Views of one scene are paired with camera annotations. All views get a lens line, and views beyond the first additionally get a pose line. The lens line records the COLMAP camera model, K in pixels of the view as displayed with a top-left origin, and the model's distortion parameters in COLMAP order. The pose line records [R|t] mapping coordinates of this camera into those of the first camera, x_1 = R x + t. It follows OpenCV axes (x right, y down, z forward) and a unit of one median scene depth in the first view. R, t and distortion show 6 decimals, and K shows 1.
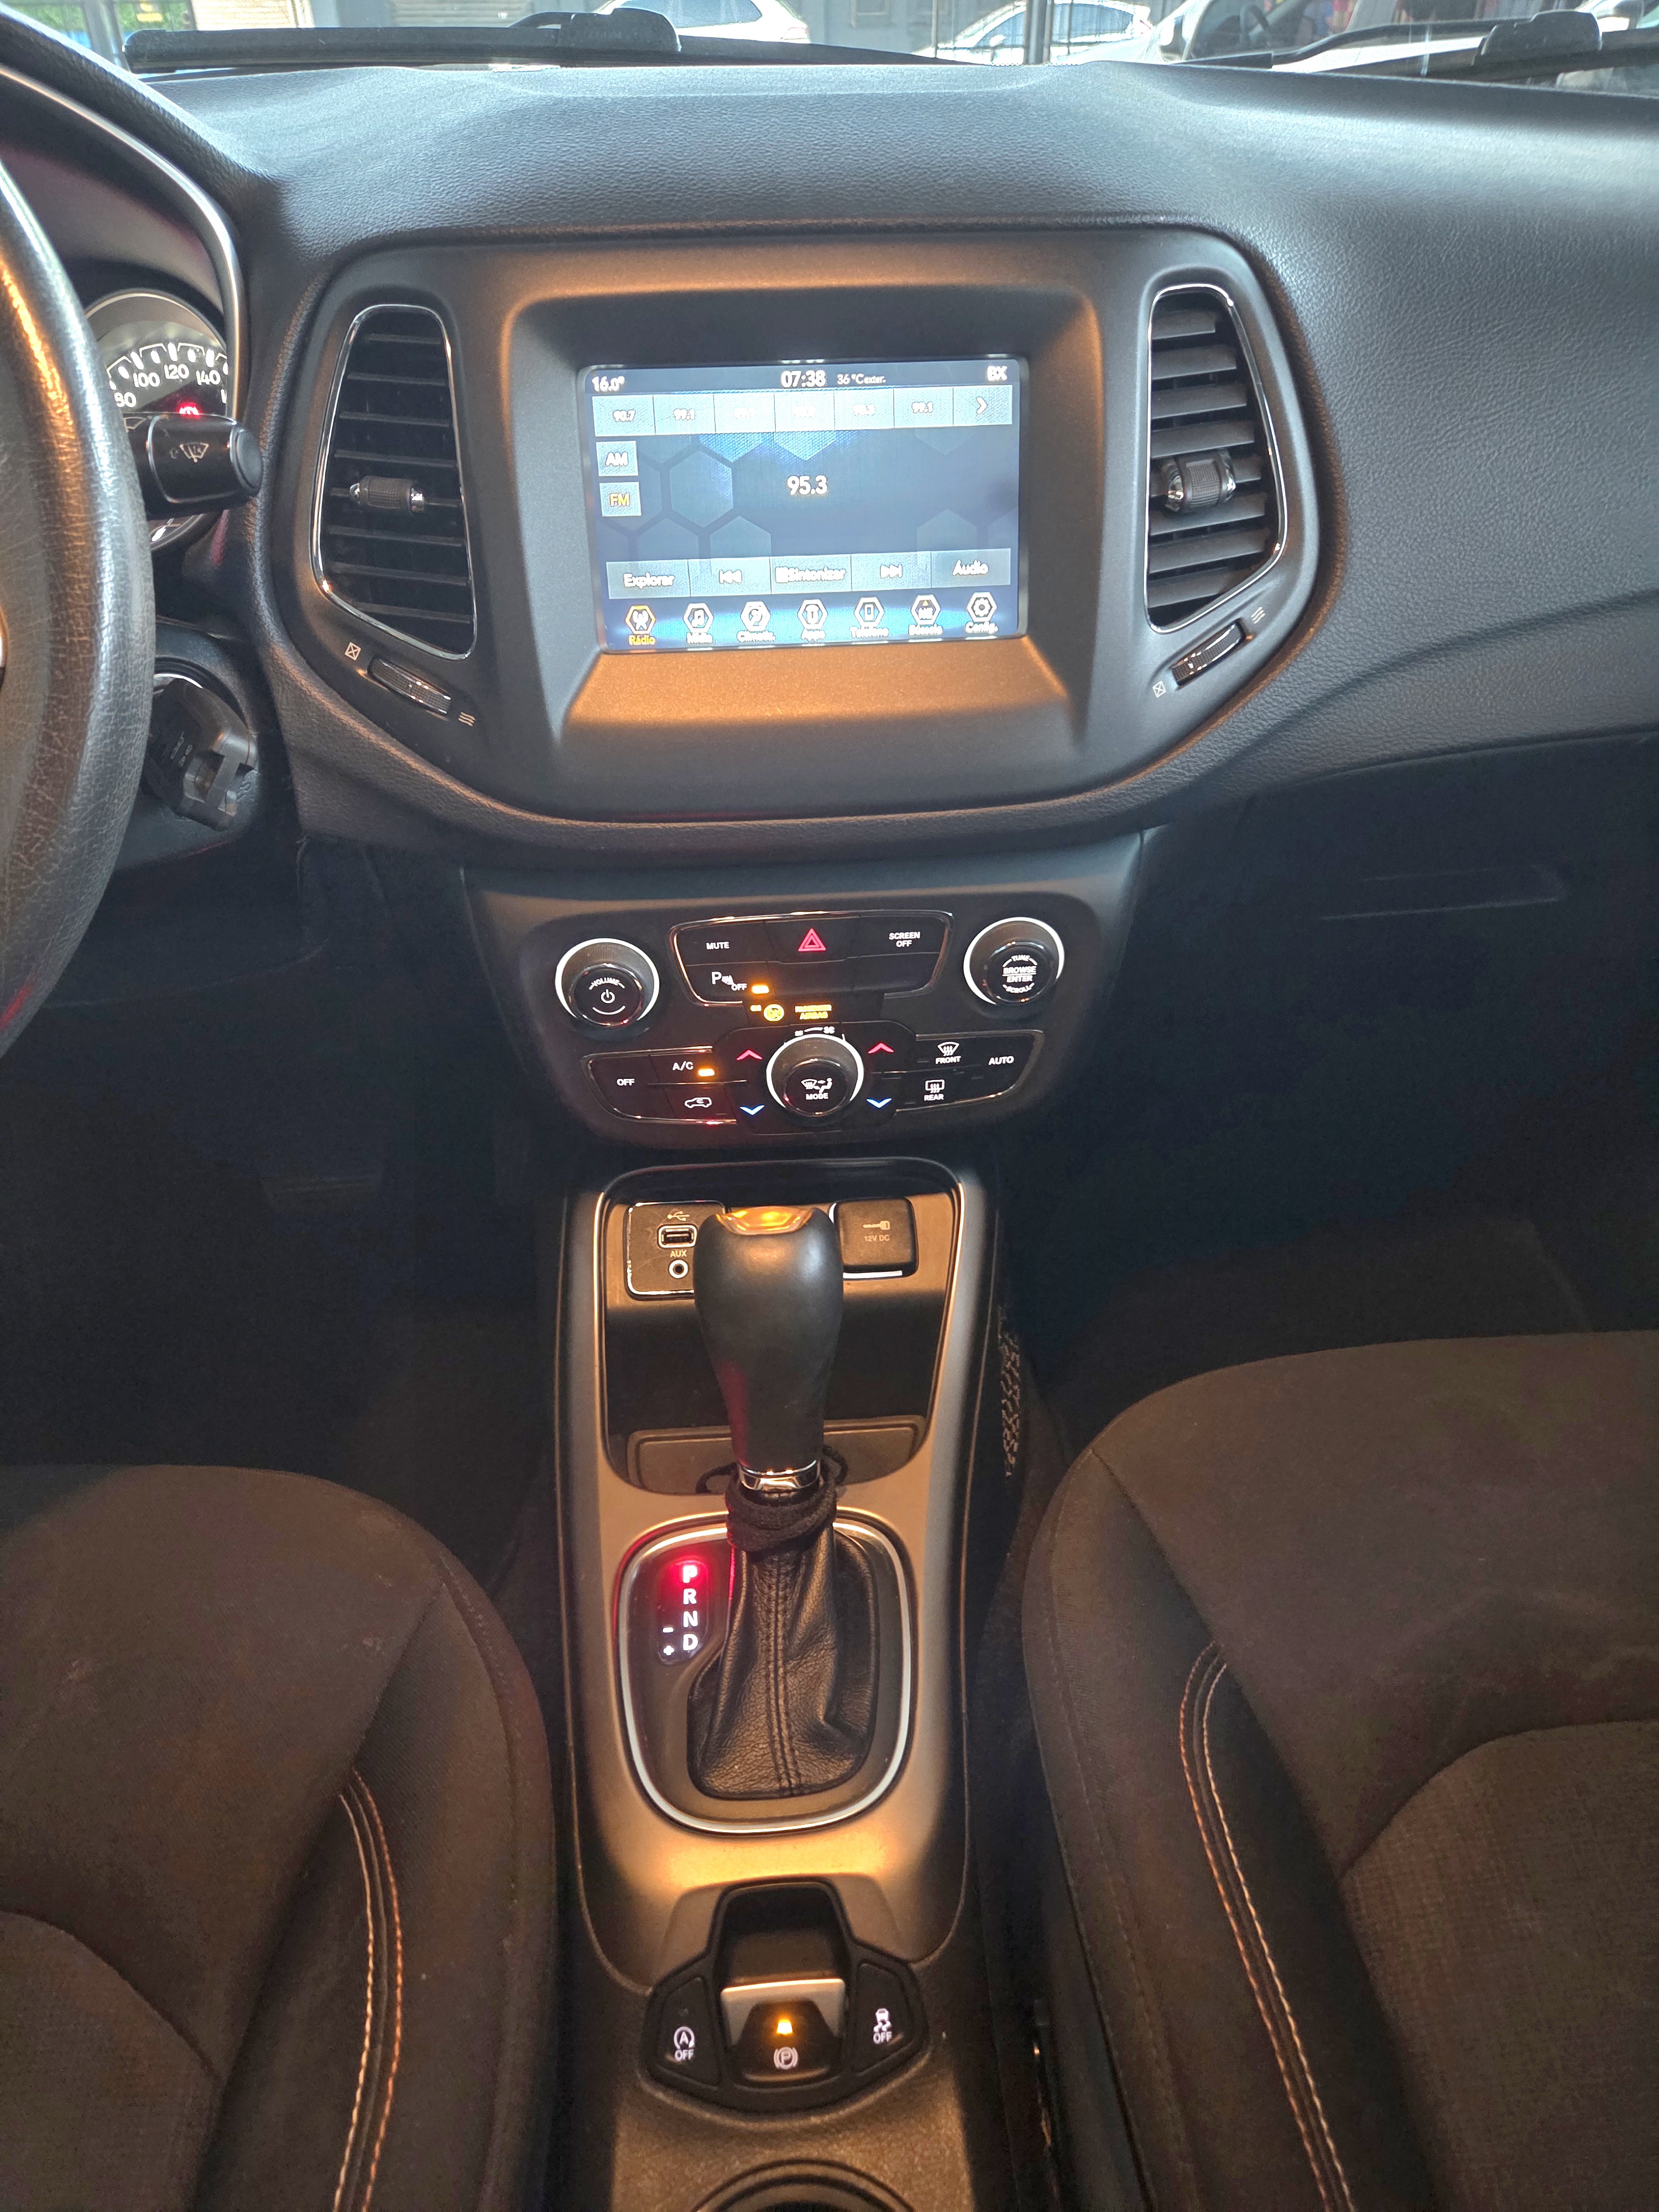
lens RADIAL K [[1517.6, 0, 842.5], [0, 1517.6, 1108.4], [0, 0, 1]] dist [0.051932, -0.032149]
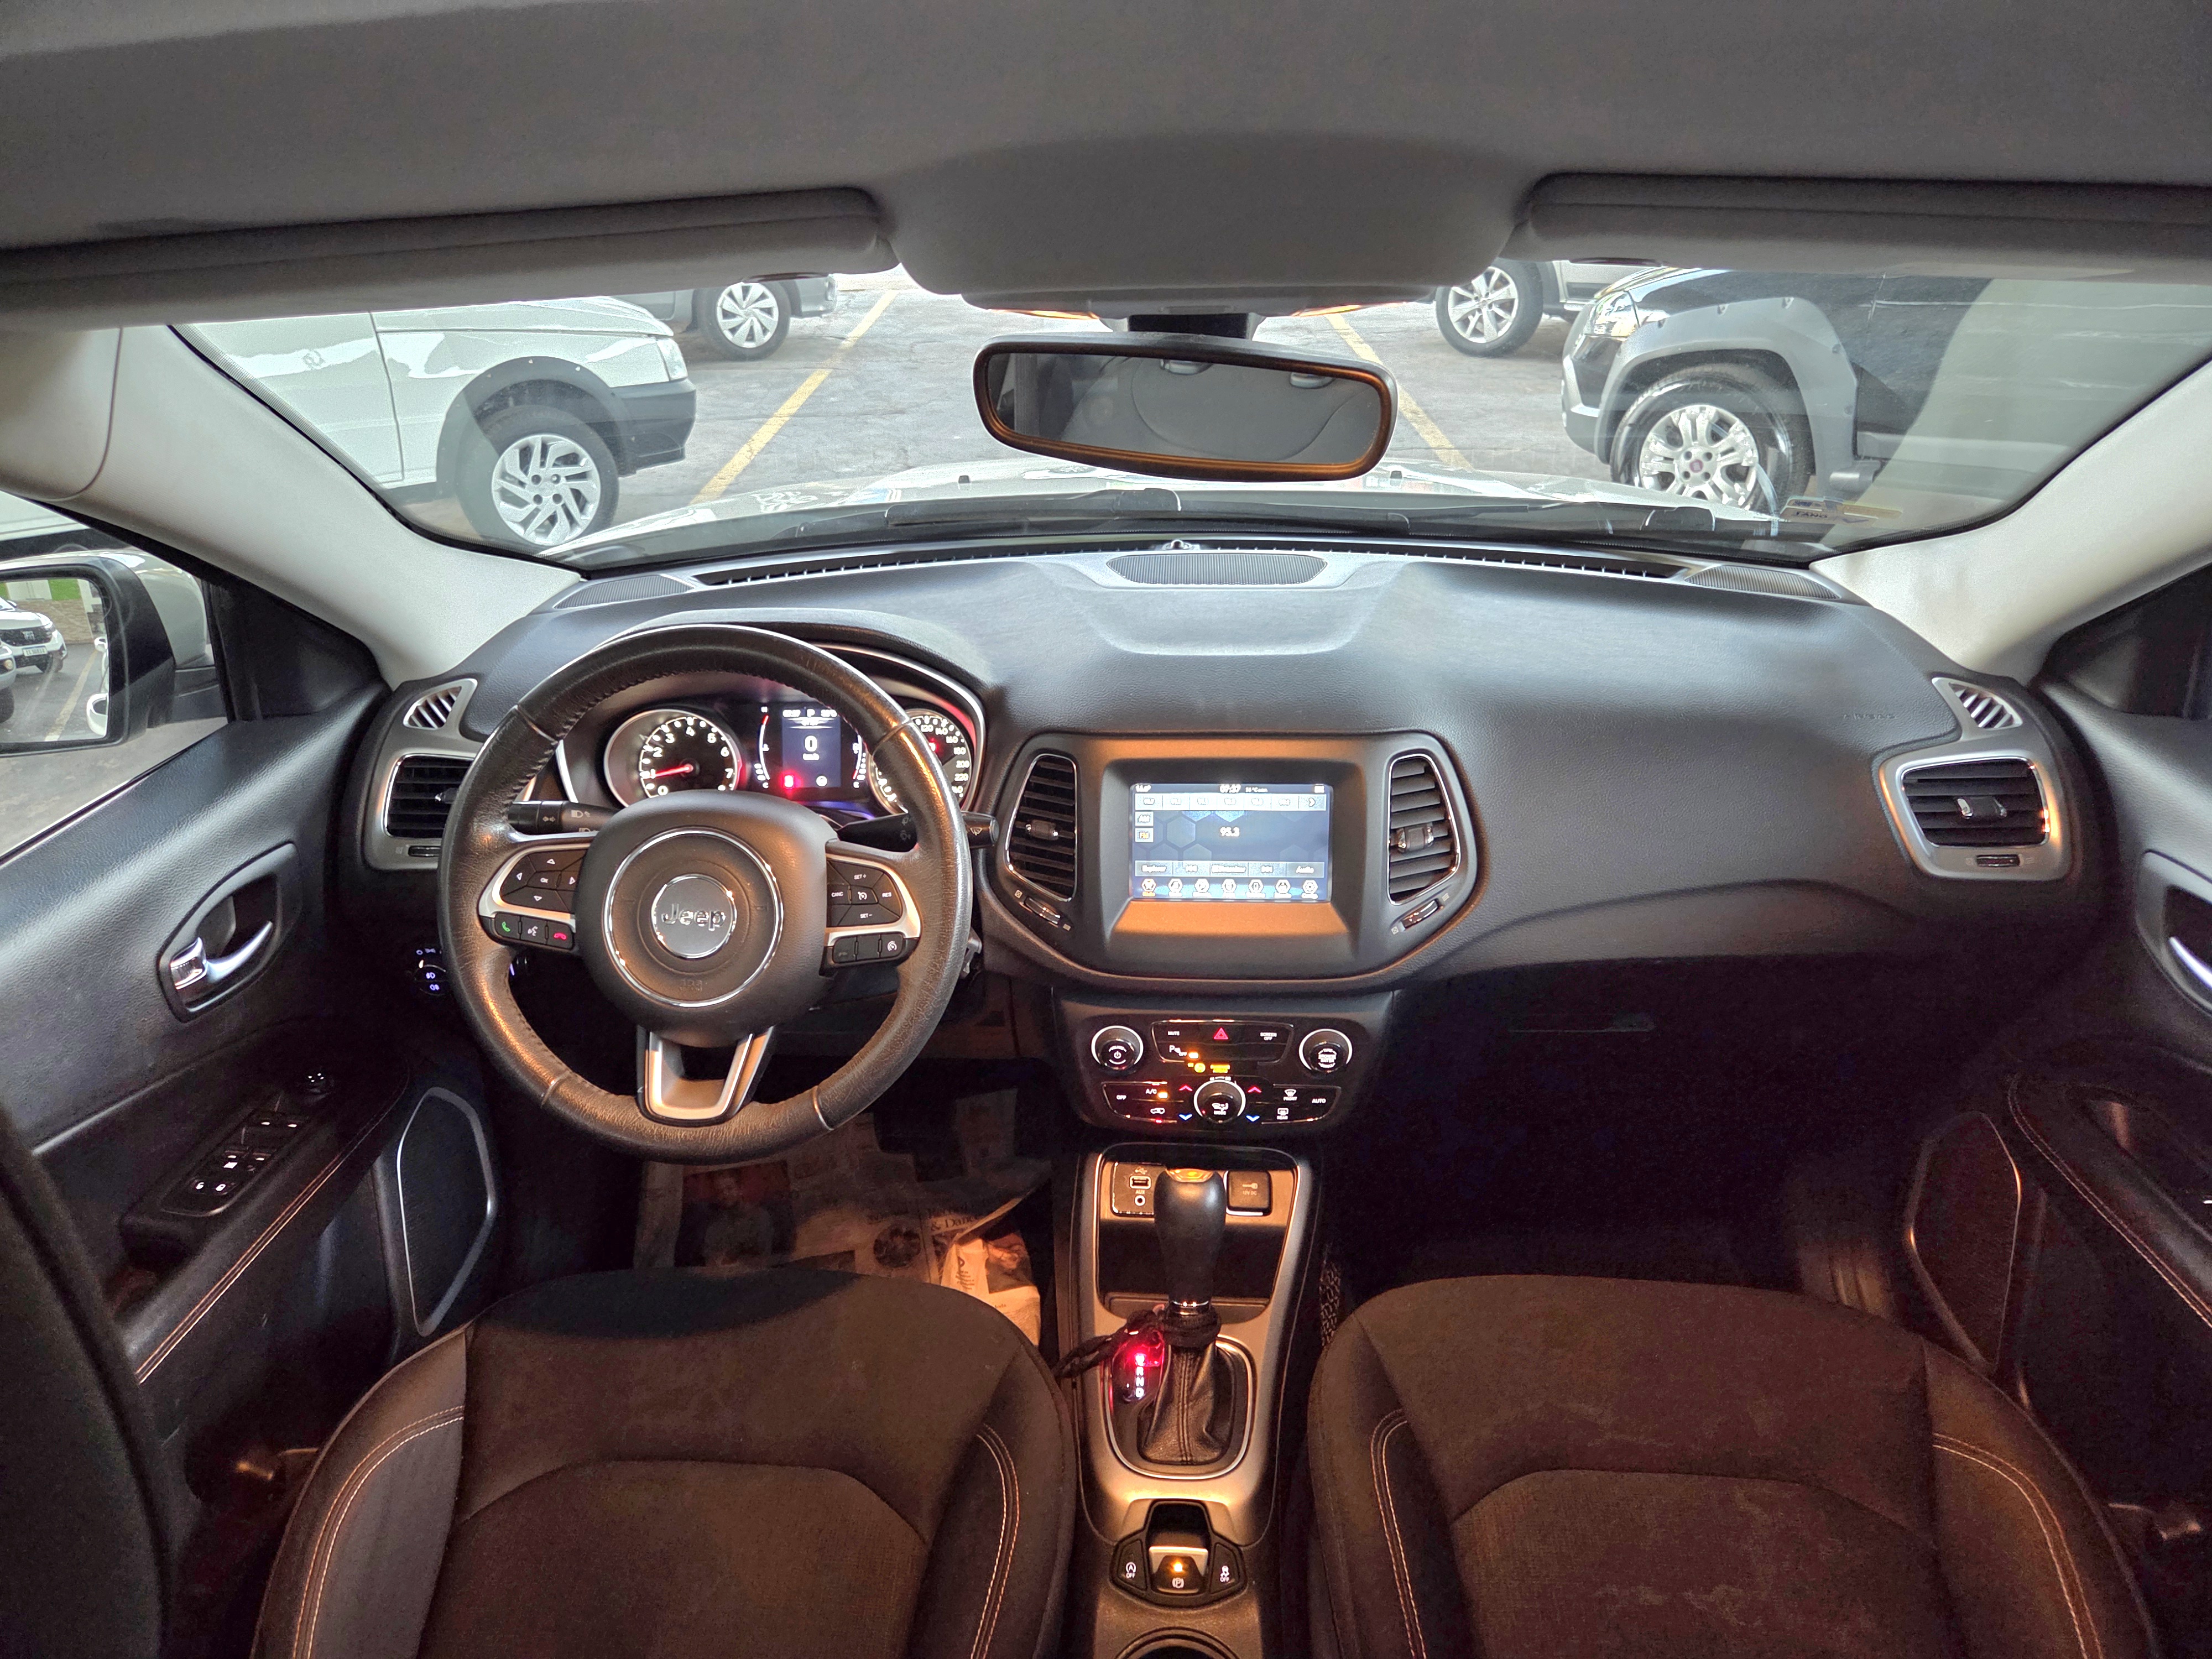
lens RADIAL K [[1517.6, 0, 1067.0], [0, 1517.6, 820.5], [0, 0, 1]] dist [0.051932, -0.032149]
pose [[0.989409, 0.051581, -0.135678, 0.039184], [-0.073340, 0.984288, -0.160620, -0.055954], [0.125261, 0.168869, 0.977647, -1.120312]]
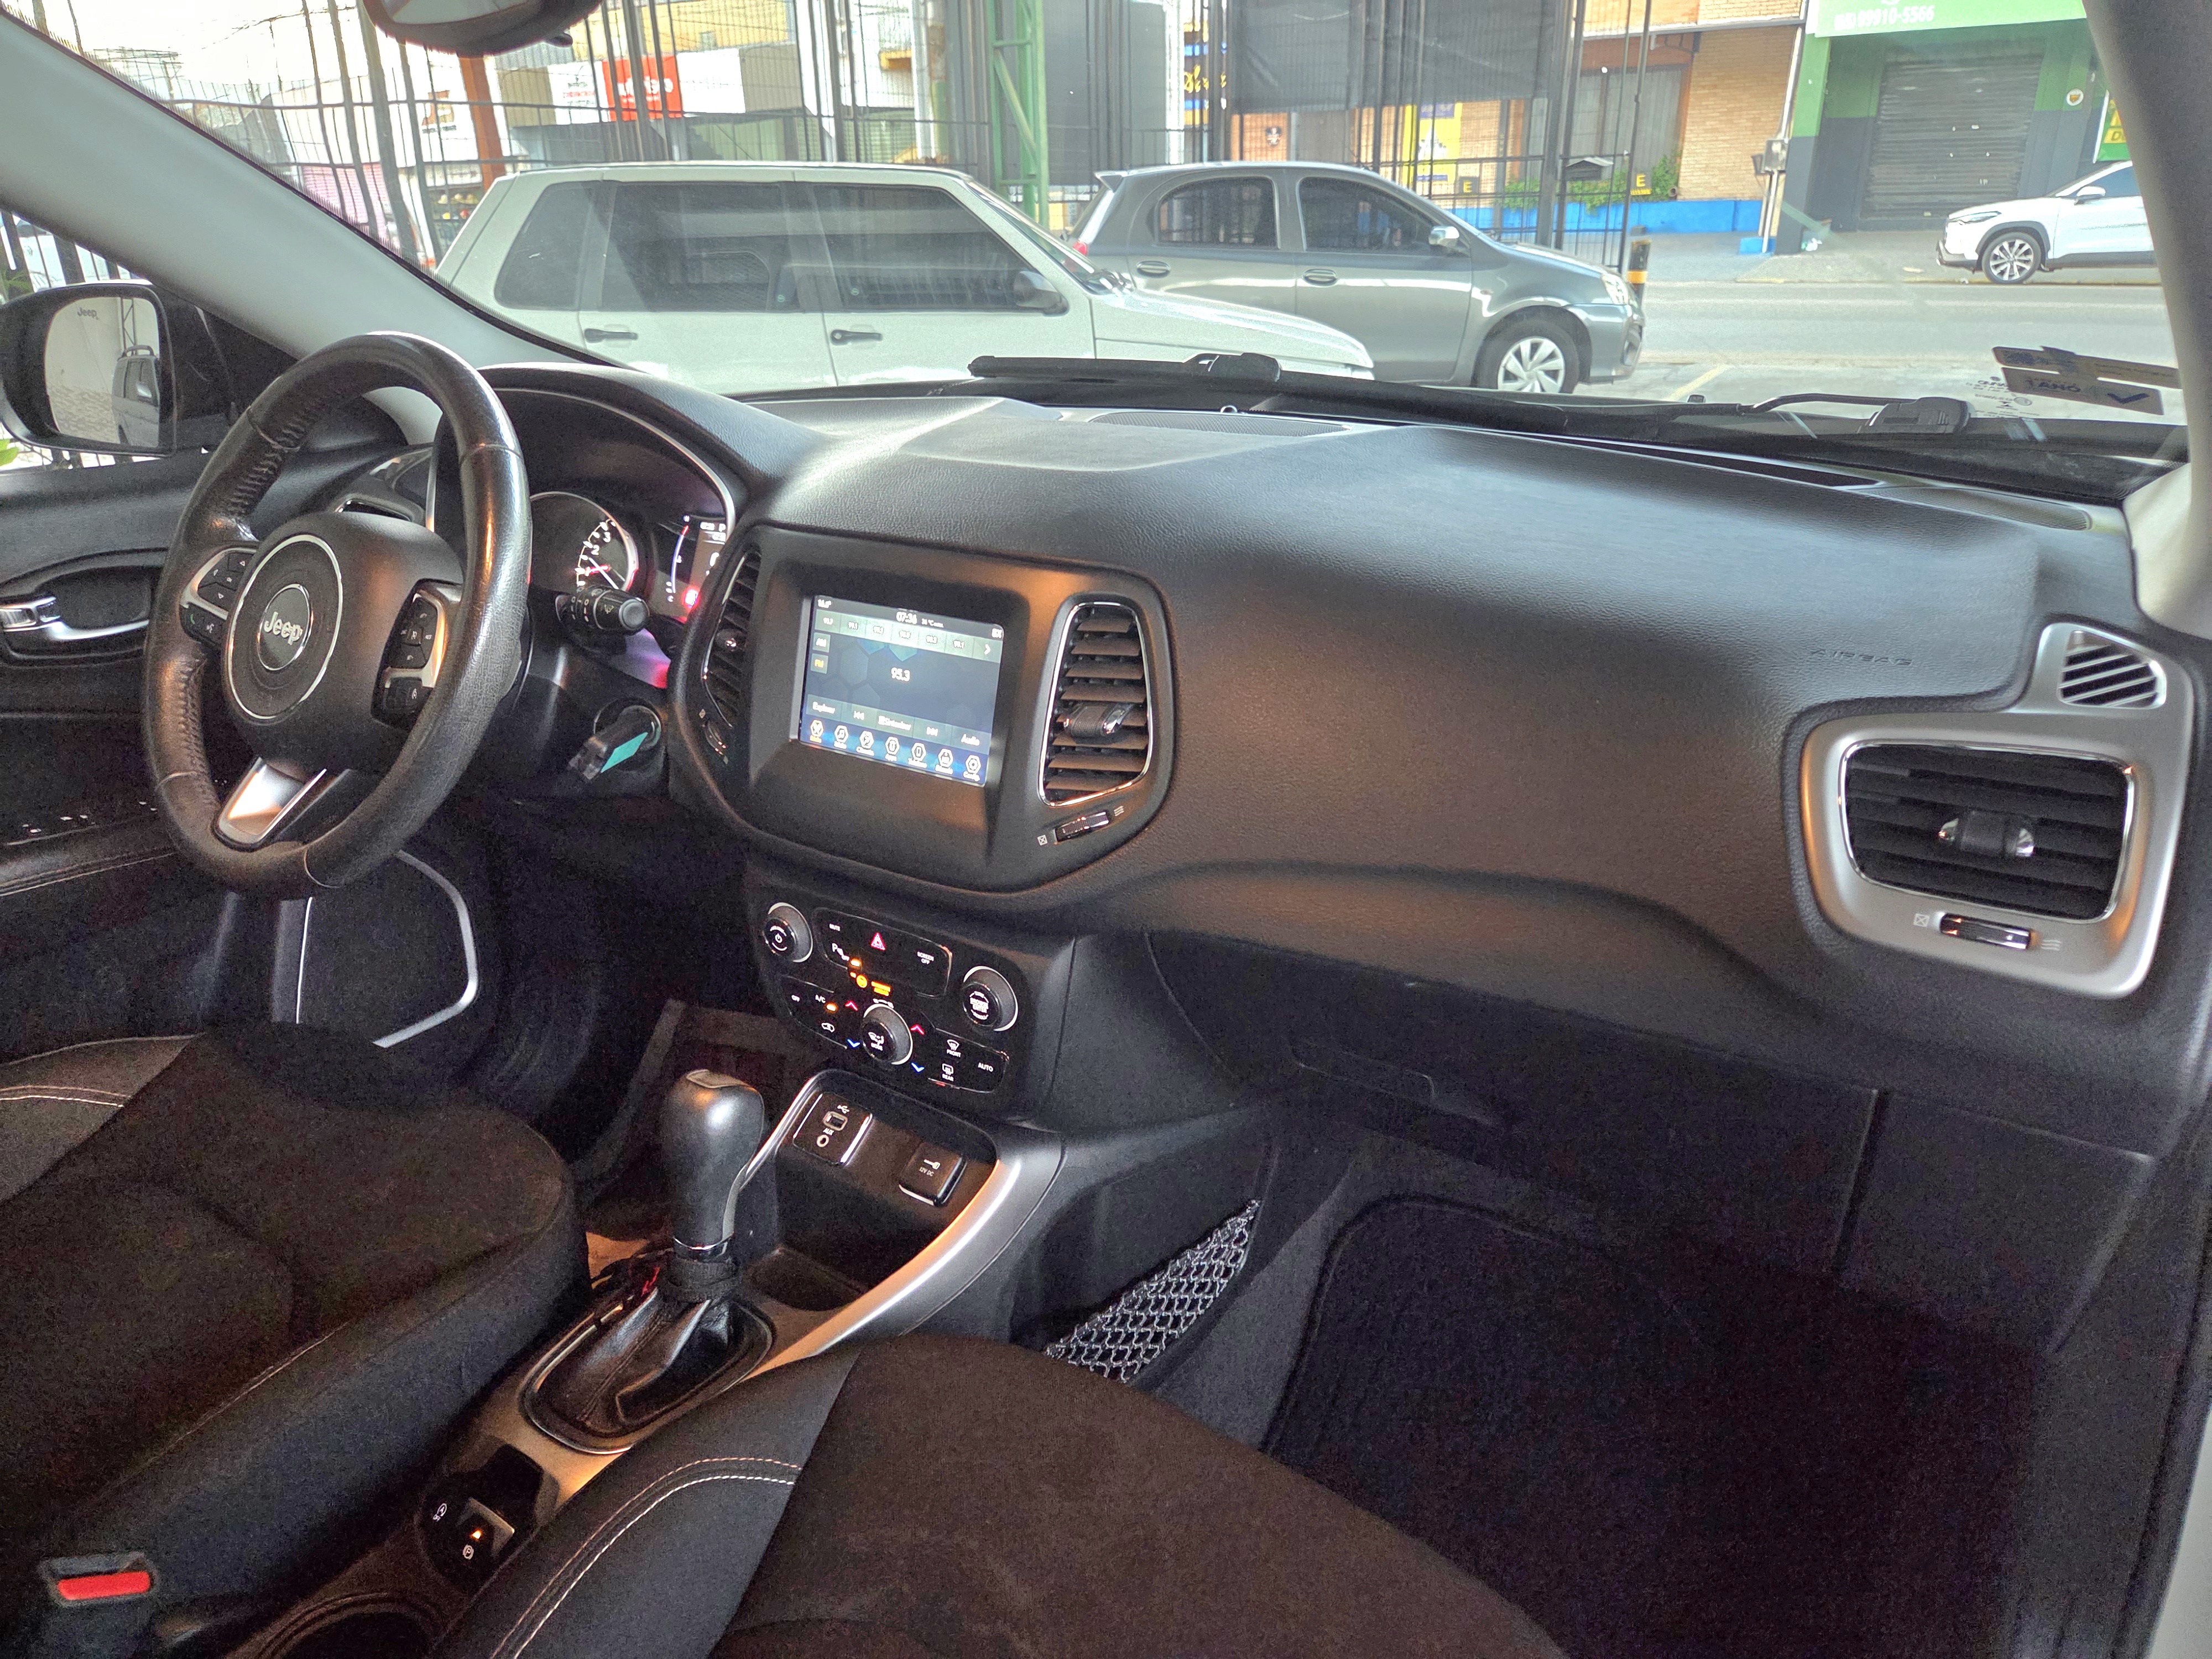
lens RADIAL K [[1517.6, 0, 1091.2], [0, 1517.6, 809.5], [0, 0, 1]] dist [0.051932, -0.032149]
pose [[0.766462, 0.229016, -0.600074, 1.143479], [-0.363089, 0.925157, -0.110684, -0.155475], [0.529814, 0.302715, 0.792250, -0.166614]]
